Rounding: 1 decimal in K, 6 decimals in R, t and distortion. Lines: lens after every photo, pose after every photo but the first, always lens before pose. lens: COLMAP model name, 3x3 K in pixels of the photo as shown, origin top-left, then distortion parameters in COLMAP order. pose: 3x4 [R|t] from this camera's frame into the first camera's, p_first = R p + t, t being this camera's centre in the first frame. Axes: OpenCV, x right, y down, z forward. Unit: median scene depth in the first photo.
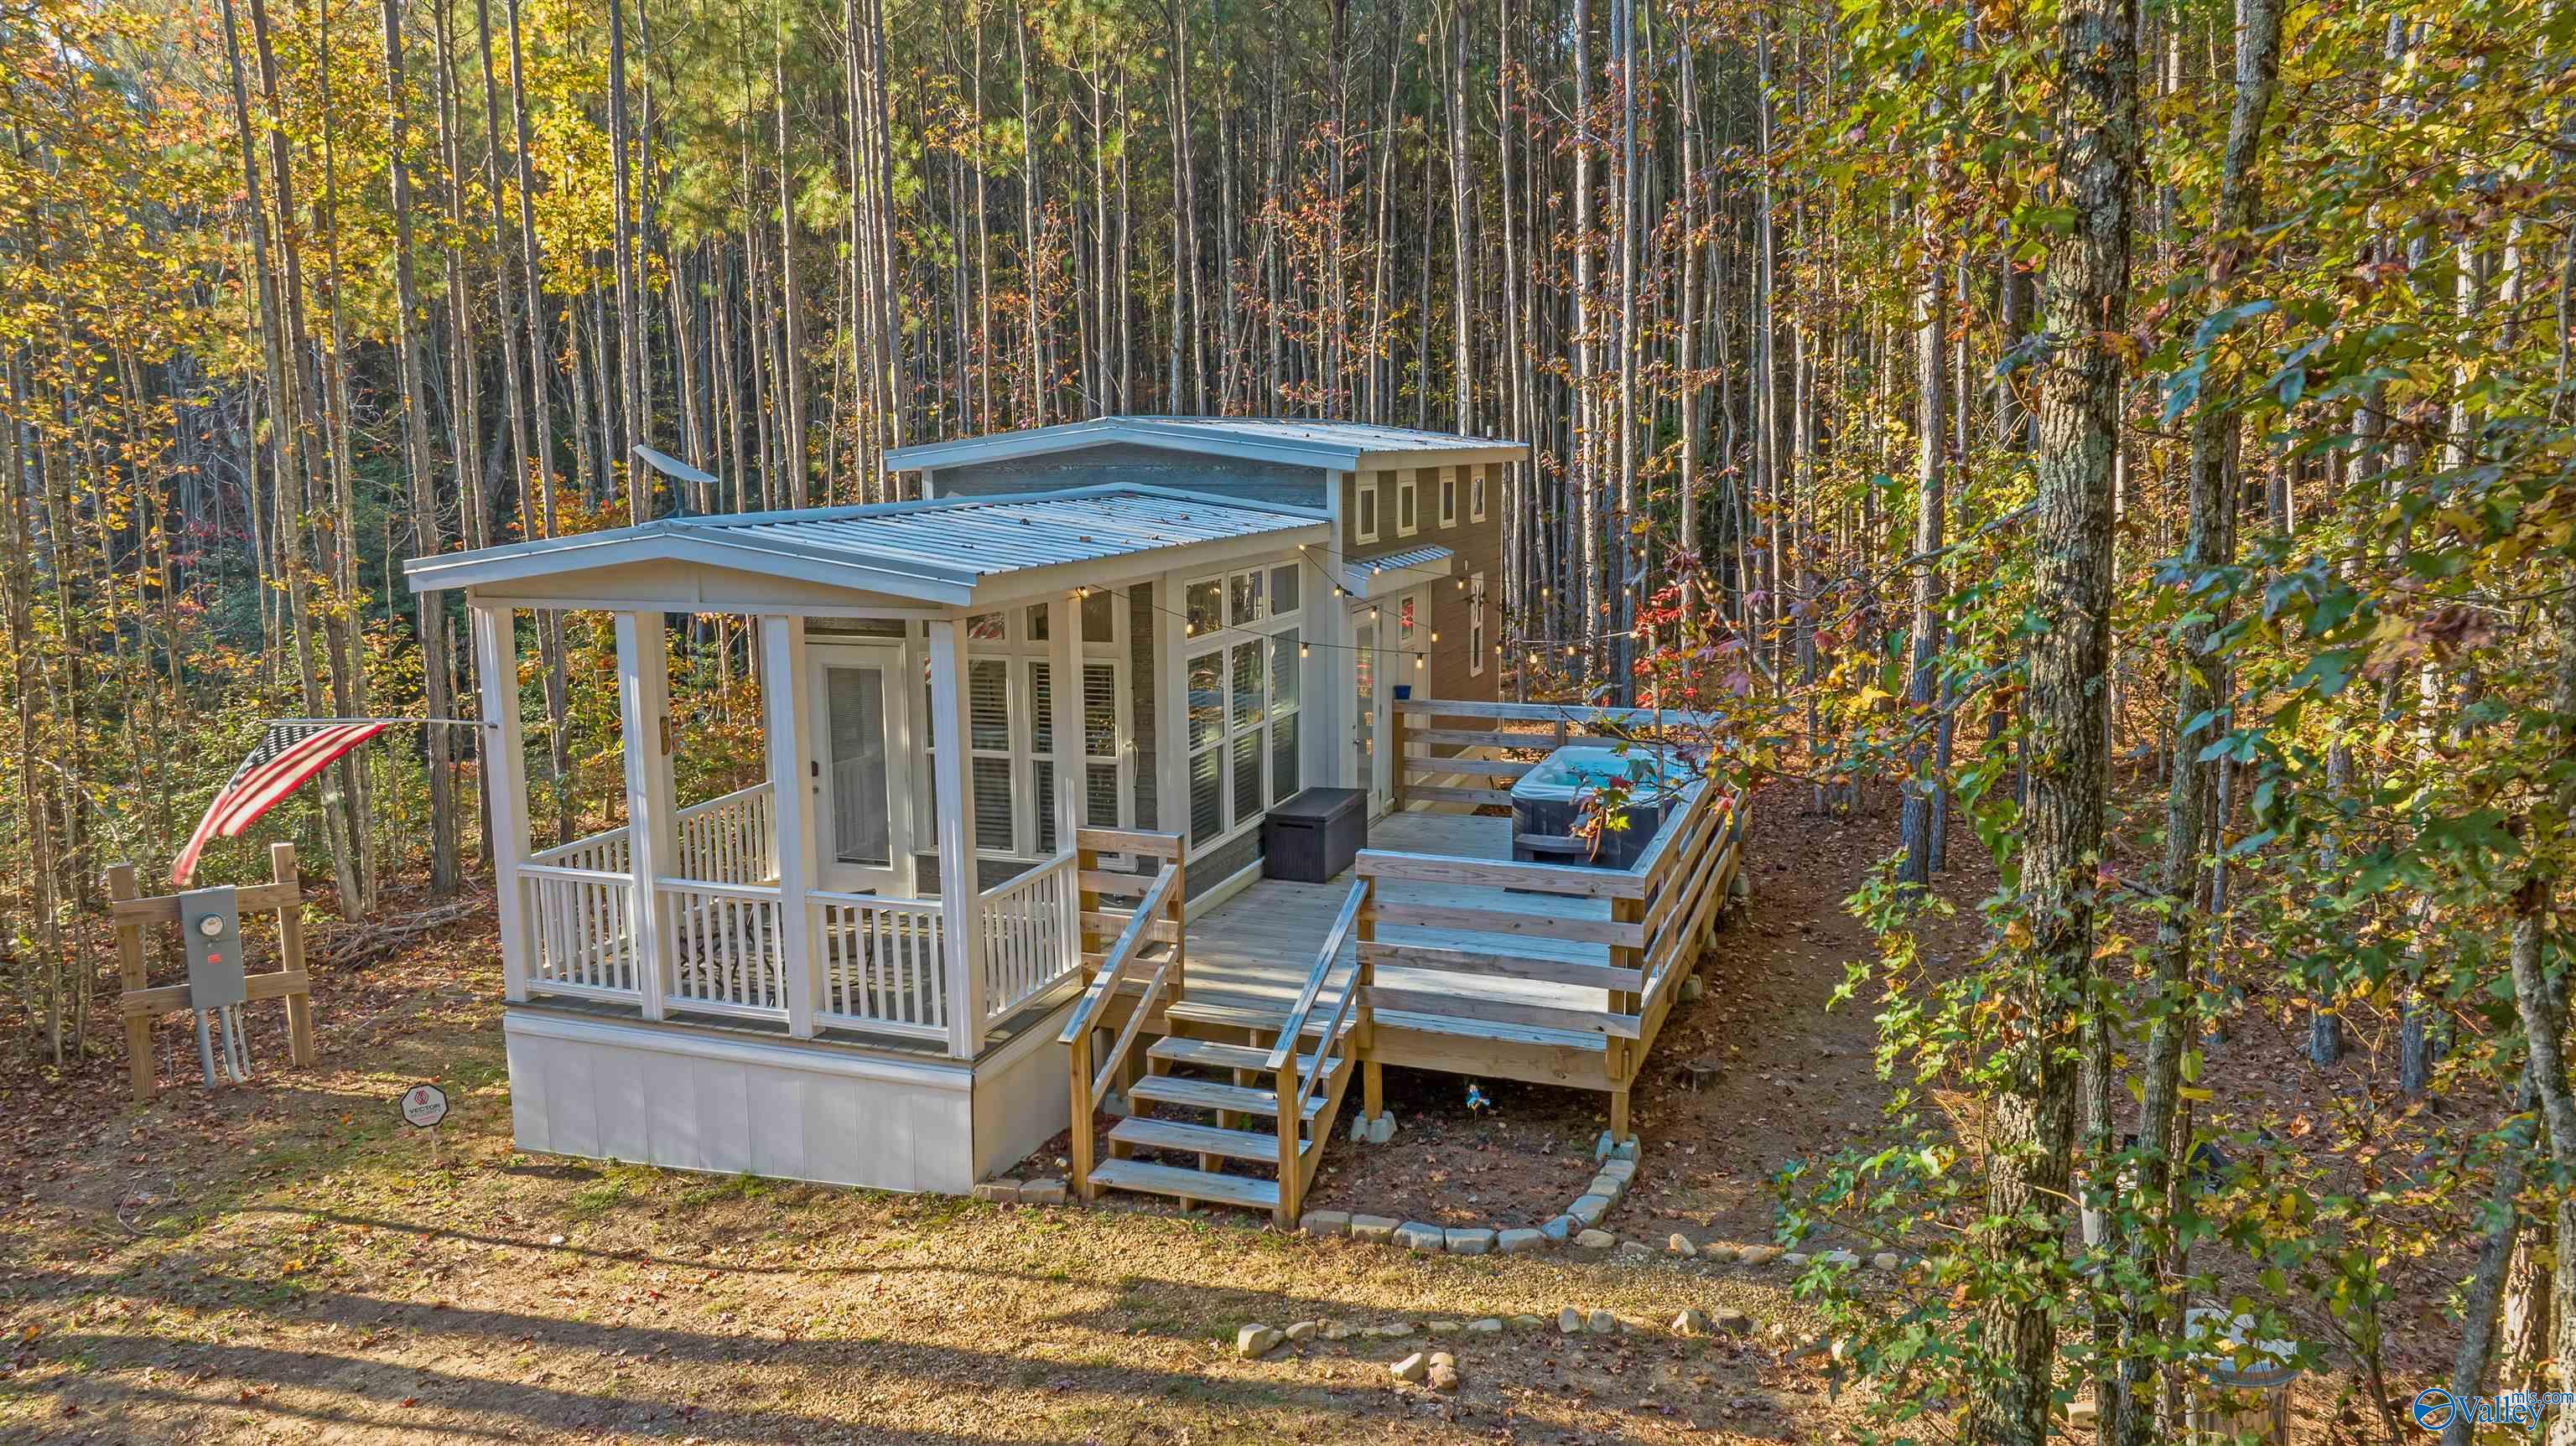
lens RADIAL K [[1836.8, 0, 1280.2], [0, 1836.8, 726.9], [0, 0, 1]] dist [-0.003501, 0.001042]
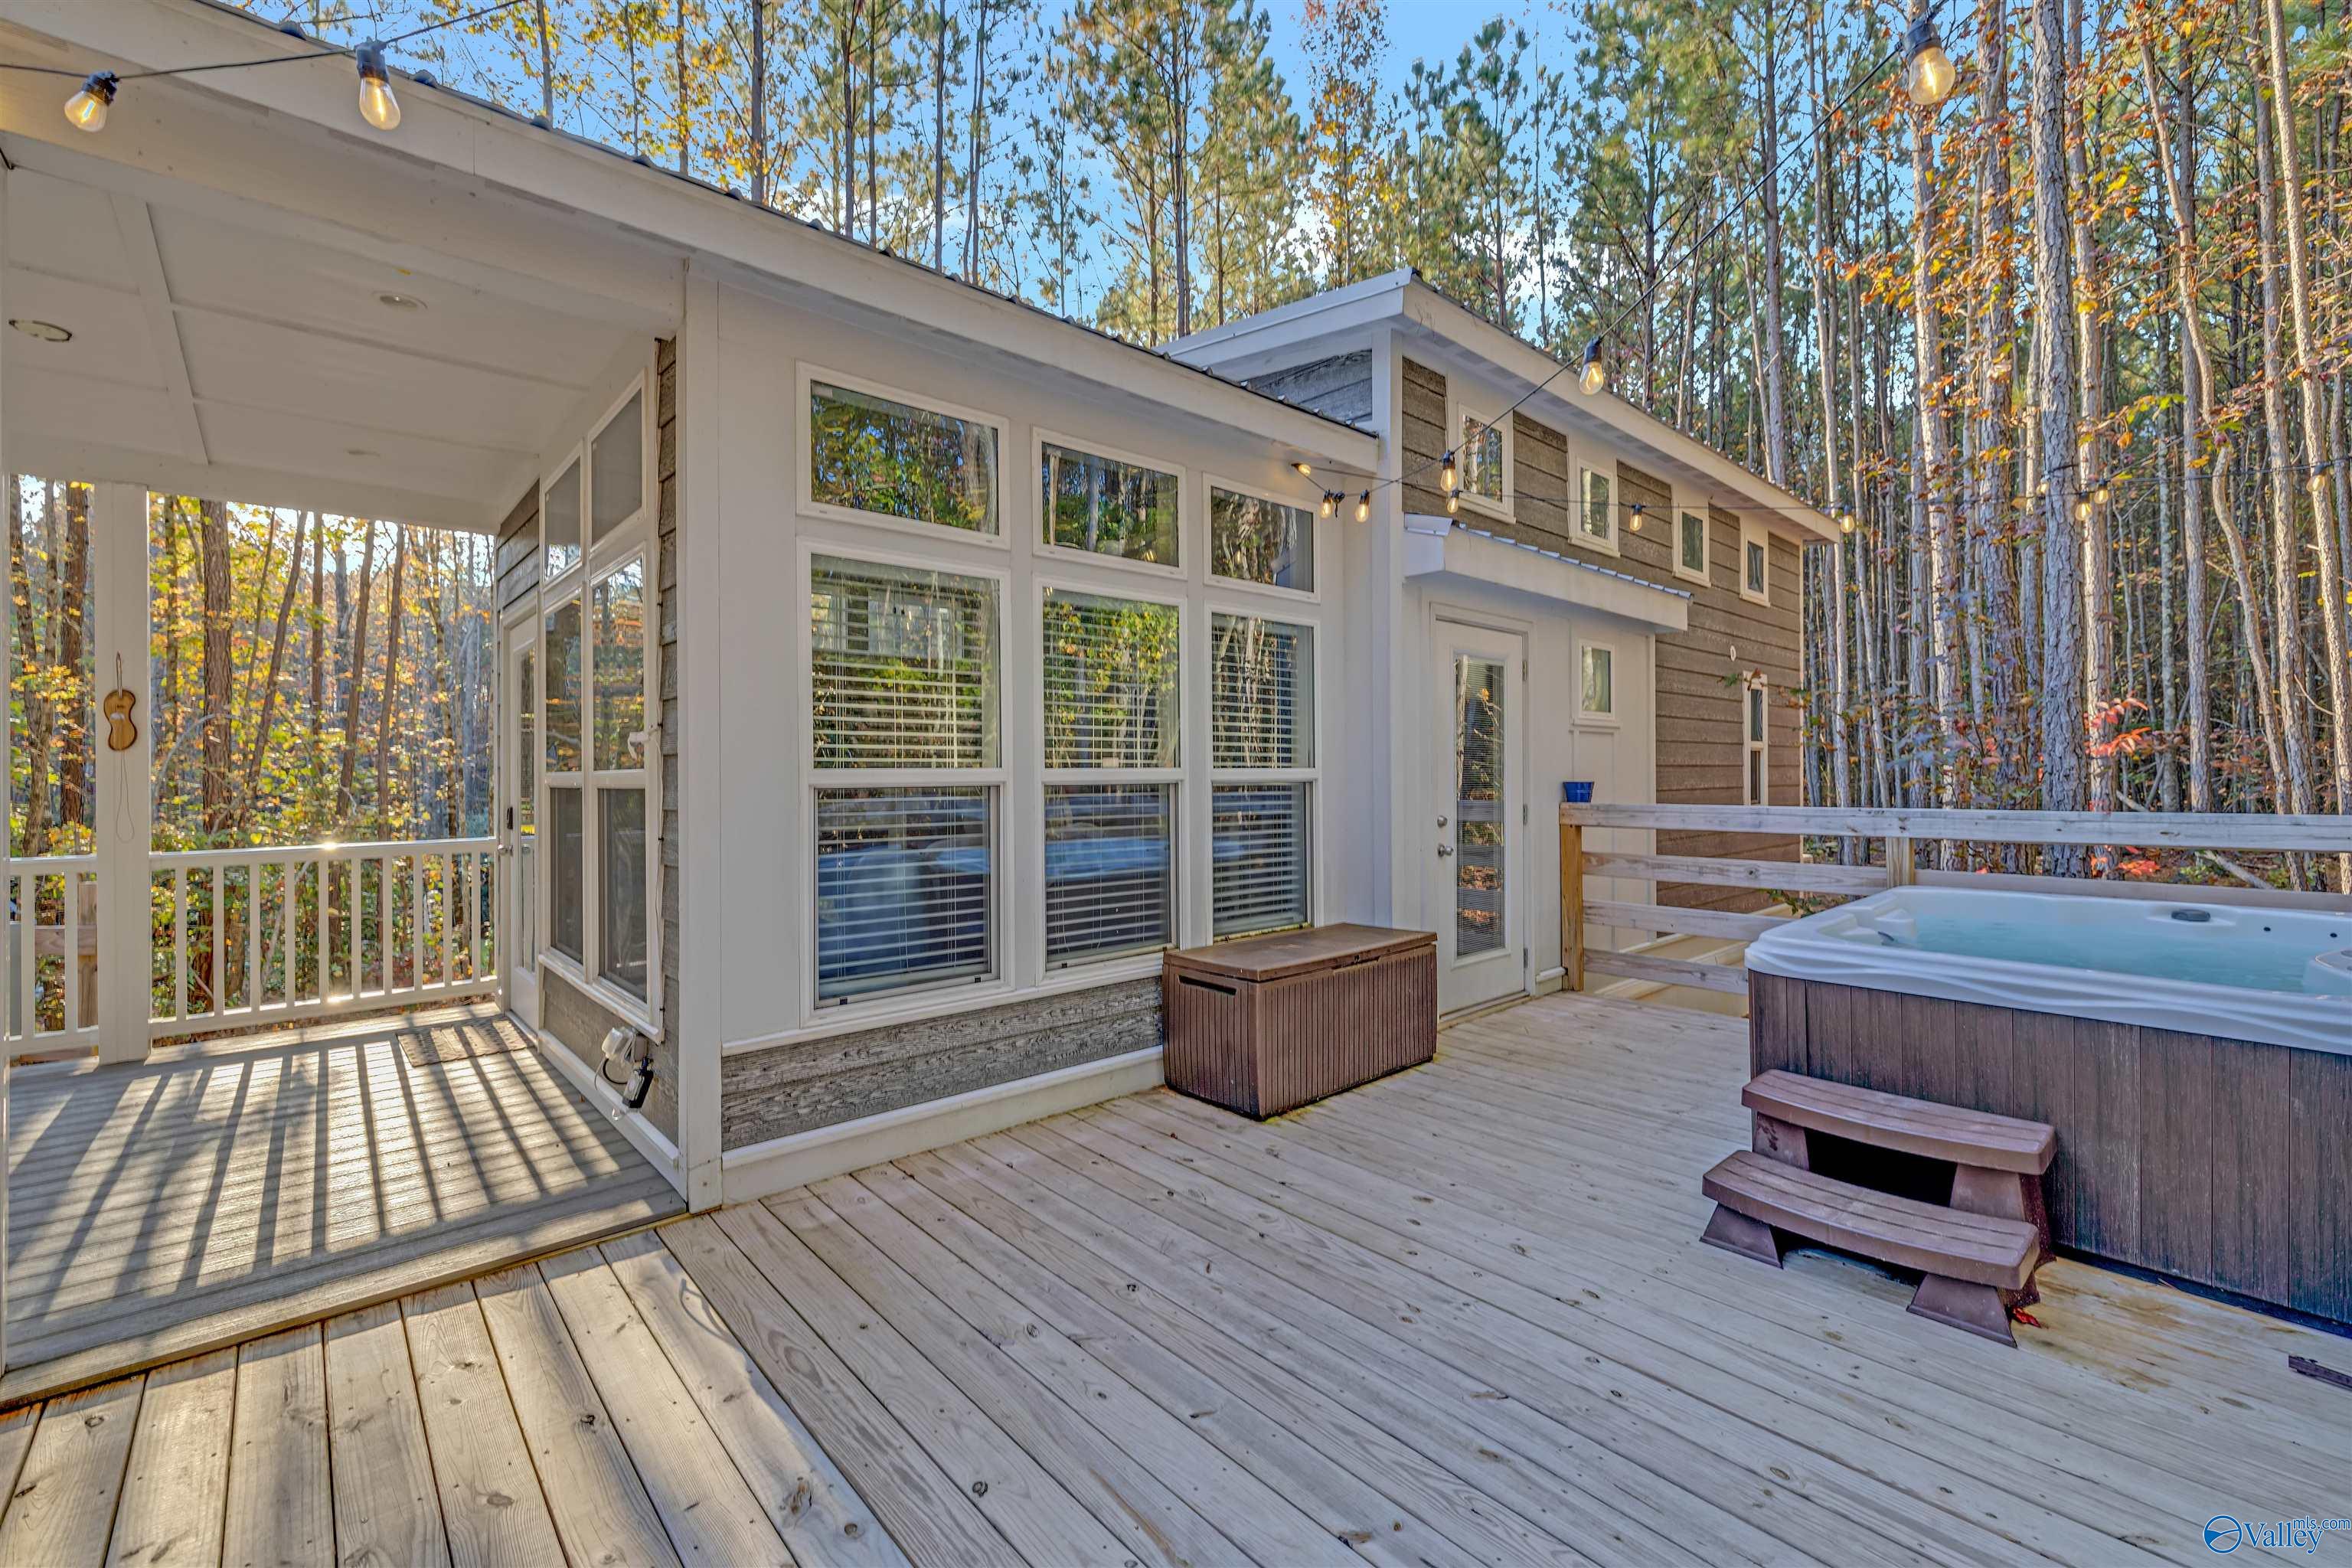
lens RADIAL K [[987.4, 0, 1178.1], [0, 987.4, 775.6], [0, 0, 1]] dist [-0.000693, -0.000201]
pose [[0.882689, 0.009994, -0.469852, 0.156699], [-0.081357, 0.987928, -0.131829, 0.045154], [0.462863, 0.154590, 0.872846, 0.998292]]
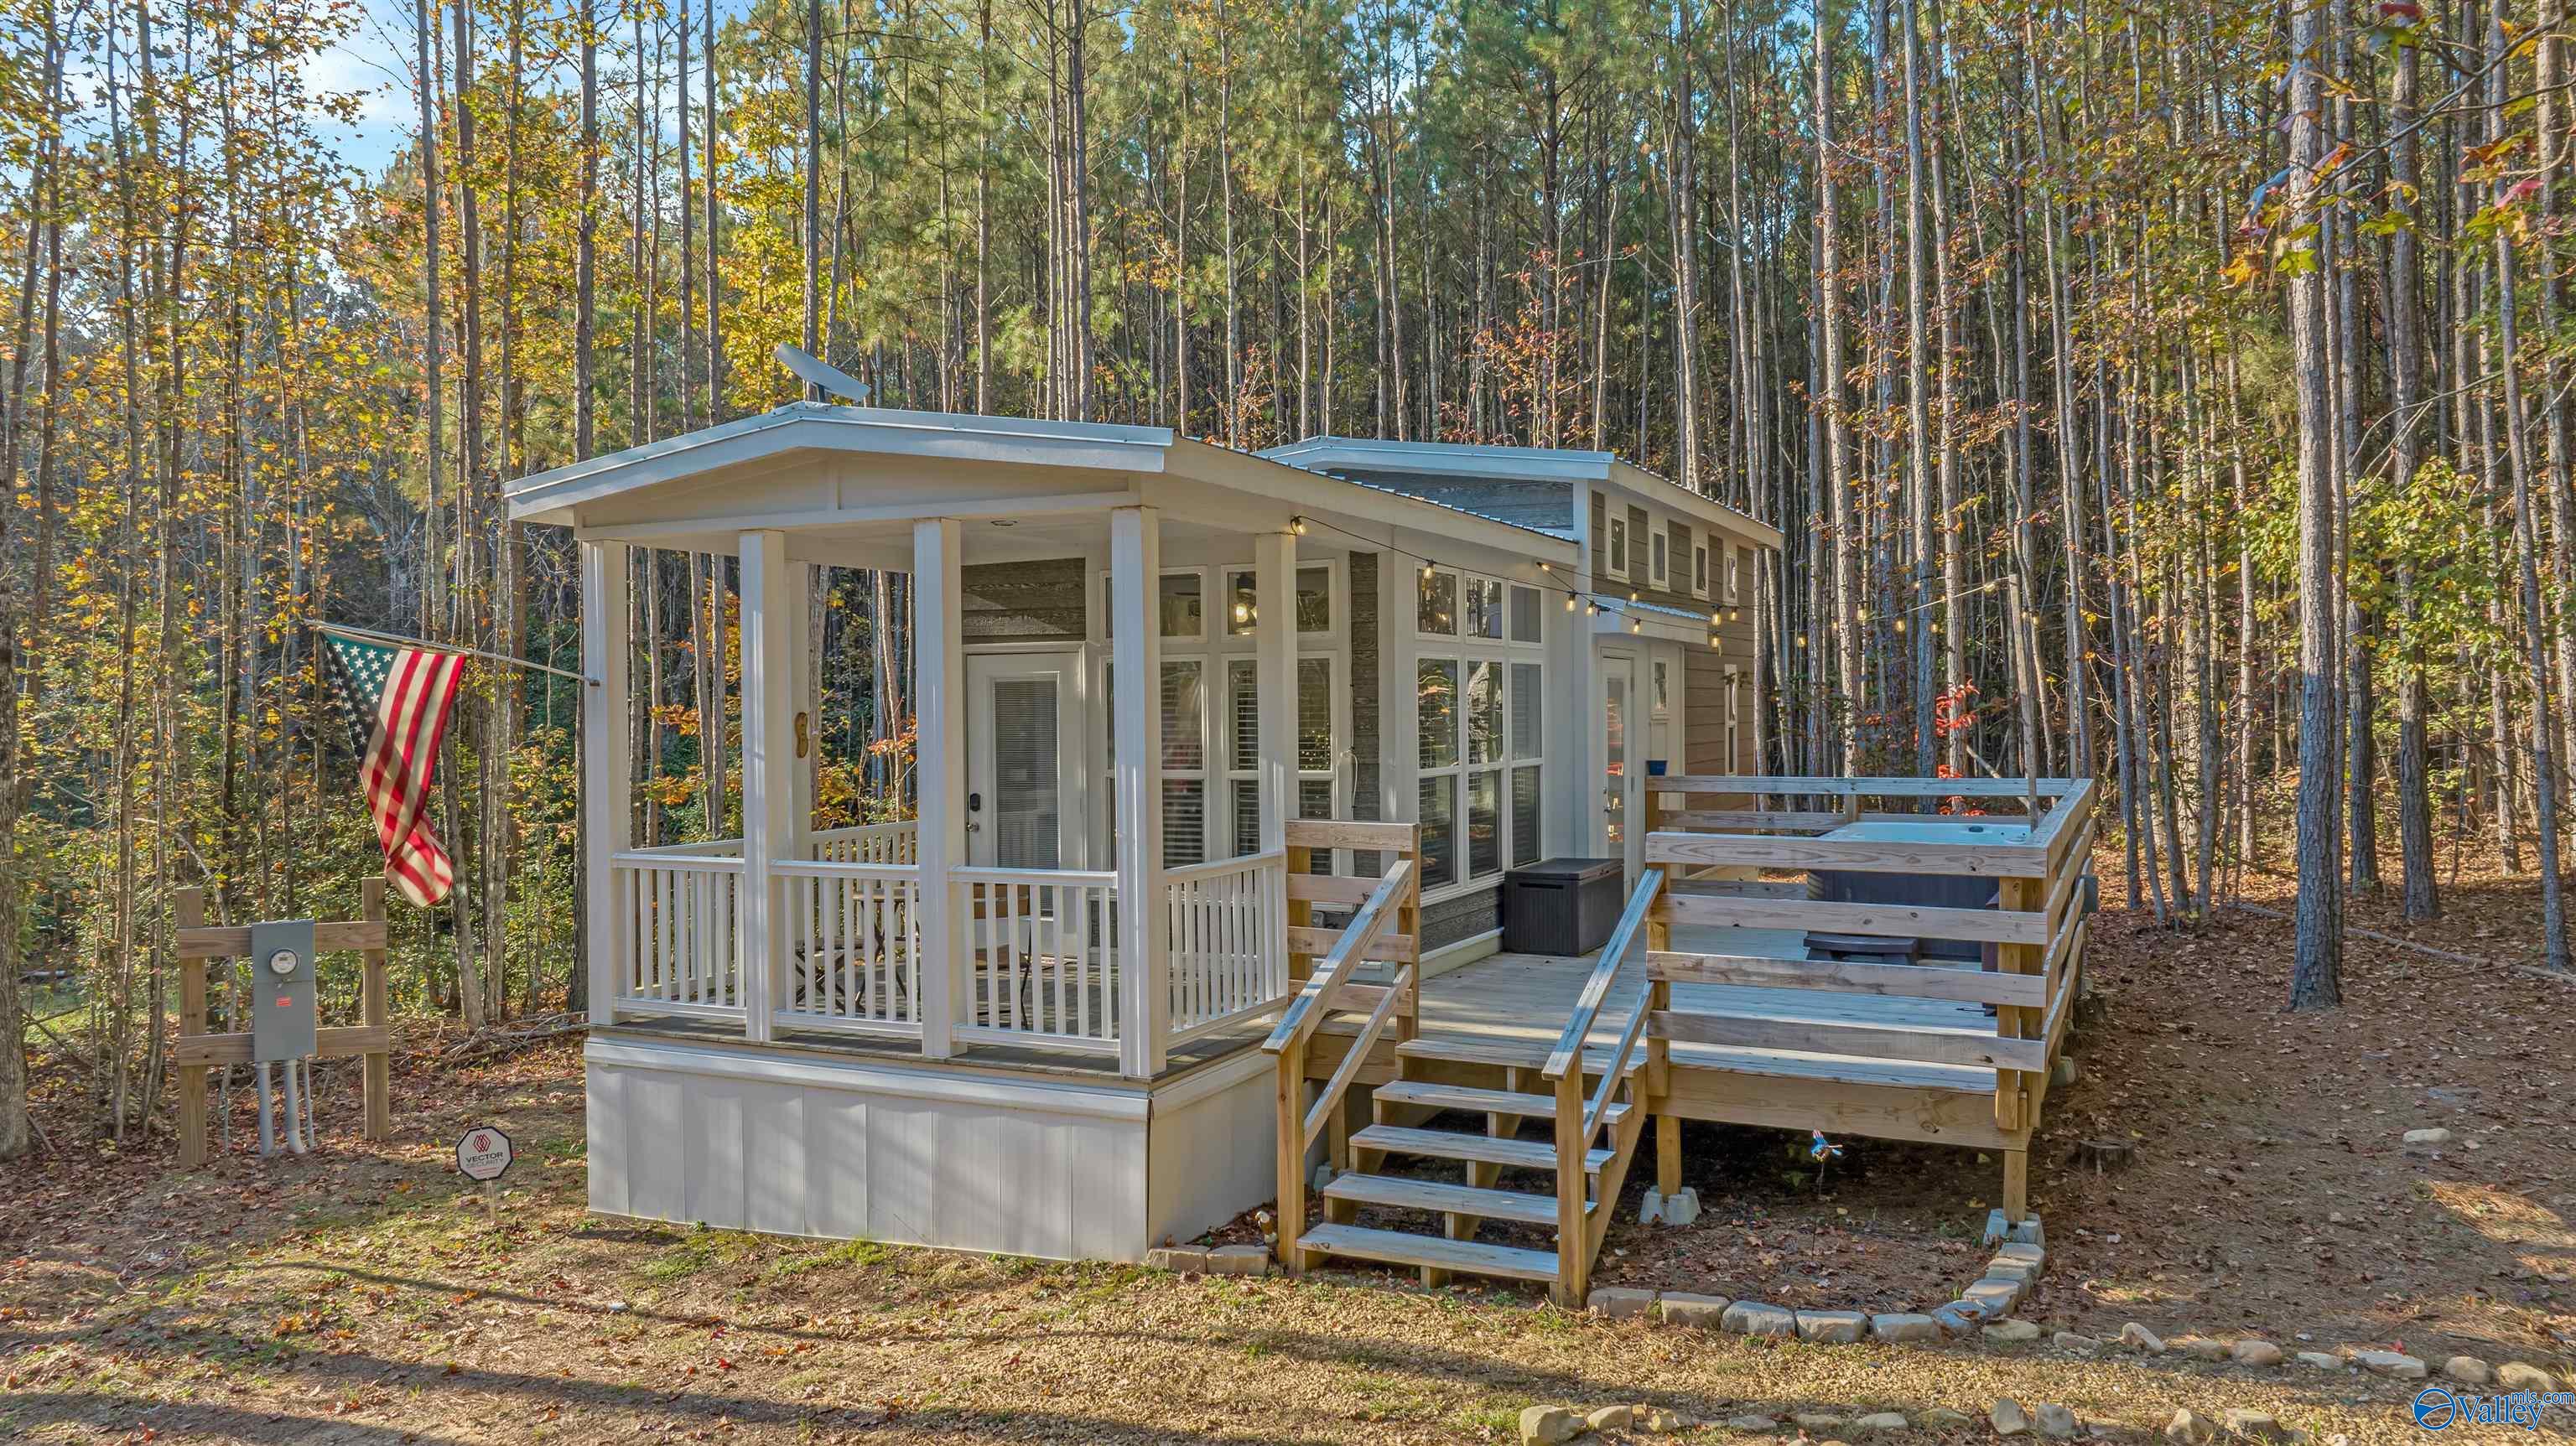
lens RADIAL K [[1833.8, 0, 1288.0], [0, 1833.8, 723.0], [0, 0, 1]] dist [-0.011191, -0.002295]
pose [[0.995350, 0.001976, -0.096304, -0.034183], [-0.016207, 0.988971, -0.147221, 0.136469], [0.094951, 0.148098, 0.984404, 0.213781]]
